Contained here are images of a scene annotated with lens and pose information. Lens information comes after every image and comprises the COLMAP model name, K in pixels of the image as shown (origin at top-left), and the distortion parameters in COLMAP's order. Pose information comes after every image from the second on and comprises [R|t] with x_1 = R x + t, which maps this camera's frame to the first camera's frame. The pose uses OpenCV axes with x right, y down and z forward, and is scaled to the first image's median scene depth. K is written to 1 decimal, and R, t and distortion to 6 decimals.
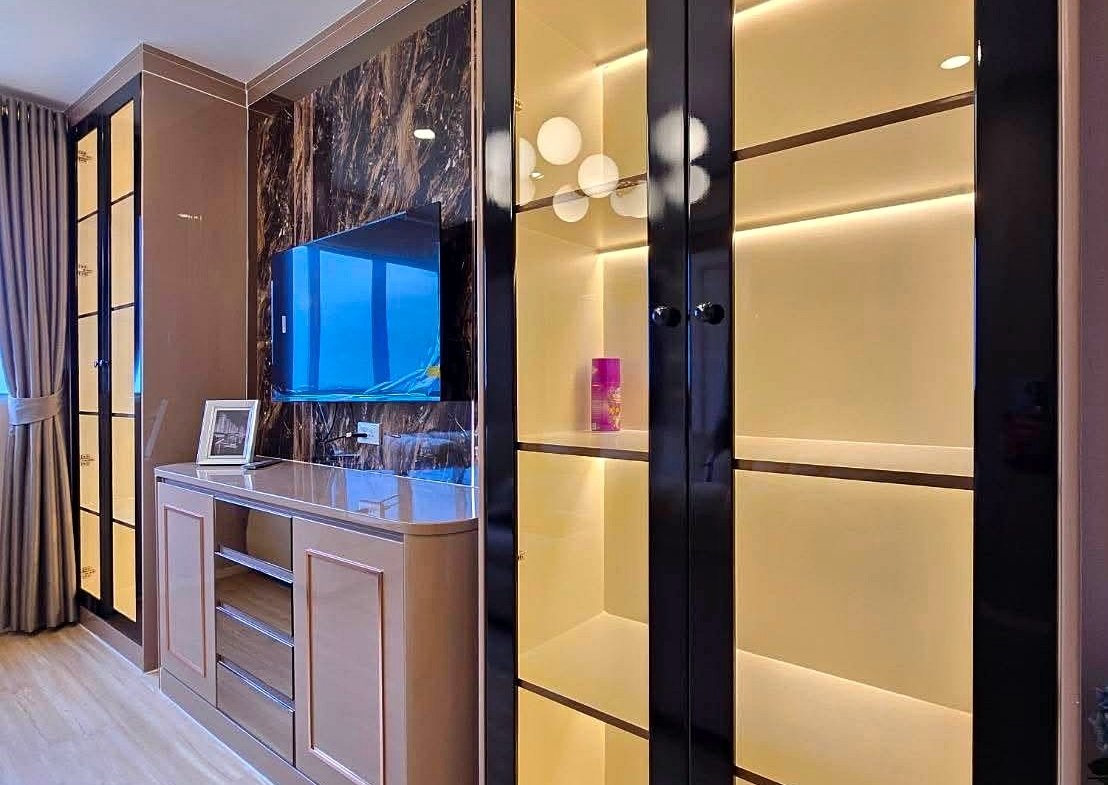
lens RADIAL K [[607.3, 0, 554.6], [0, 607.3, 391.2], [0, 0, 1]] dist [-0.003830, -0.000712]
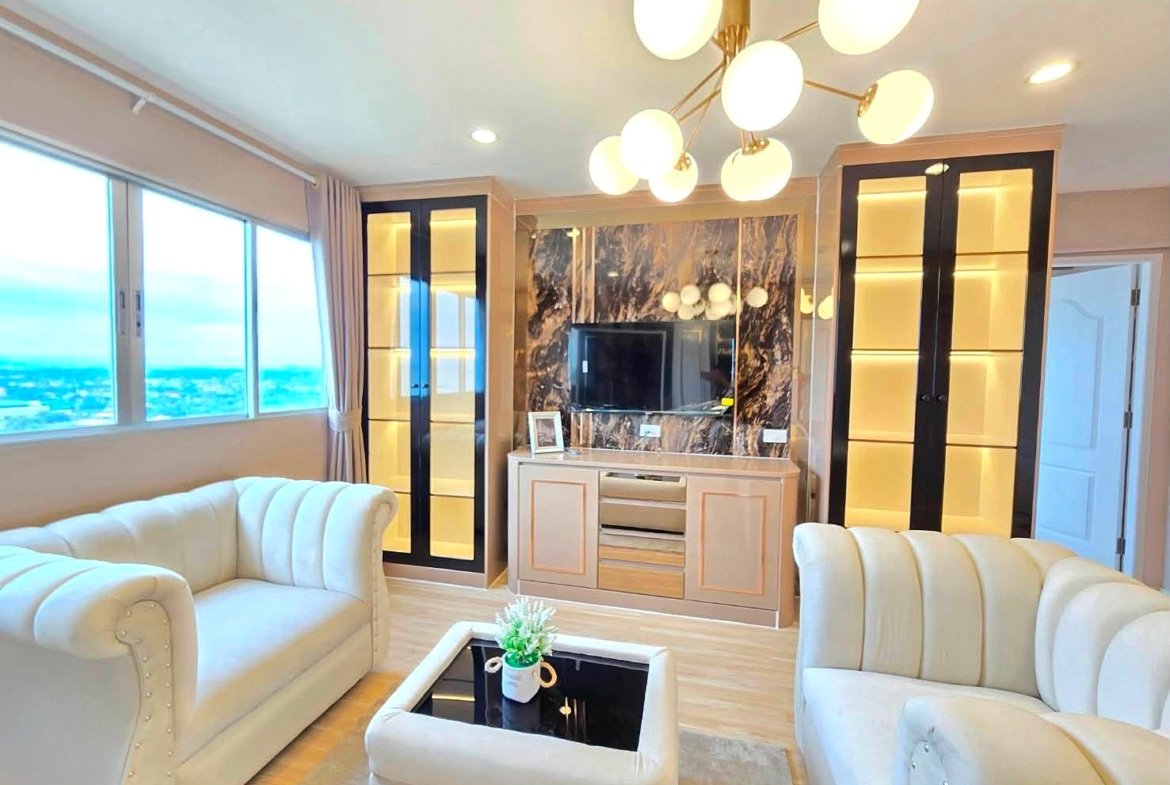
lens RADIAL K [[464.8, 0, 587.6], [0, 464.8, 392.0], [0, 0, 1]] dist [0.002054, -0.000750]
pose [[0.902368, -0.005408, 0.430933, -1.061547], [-0.014282, 0.998997, 0.042442, -0.102288], [-0.430730, -0.044453, 0.901385, -0.174526]]
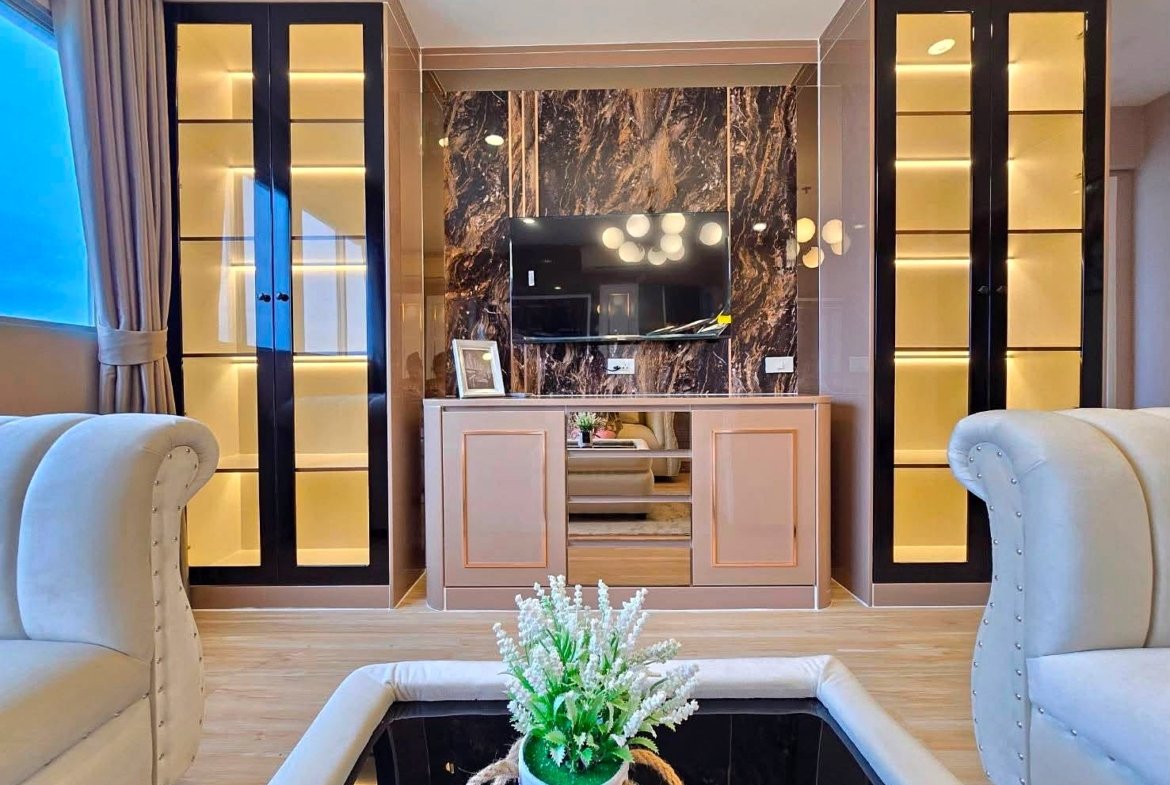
lens RADIAL K [[464.8, 0, 578.4], [0, 464.8, 391.3], [0, 0, 1]] dist [0.002054, -0.000750]
pose [[0.789040, -0.013477, 0.614194, -1.004865], [0.008626, 0.999904, 0.010859, 0.111283], [-0.614281, -0.003270, 0.789080, 0.231569]]
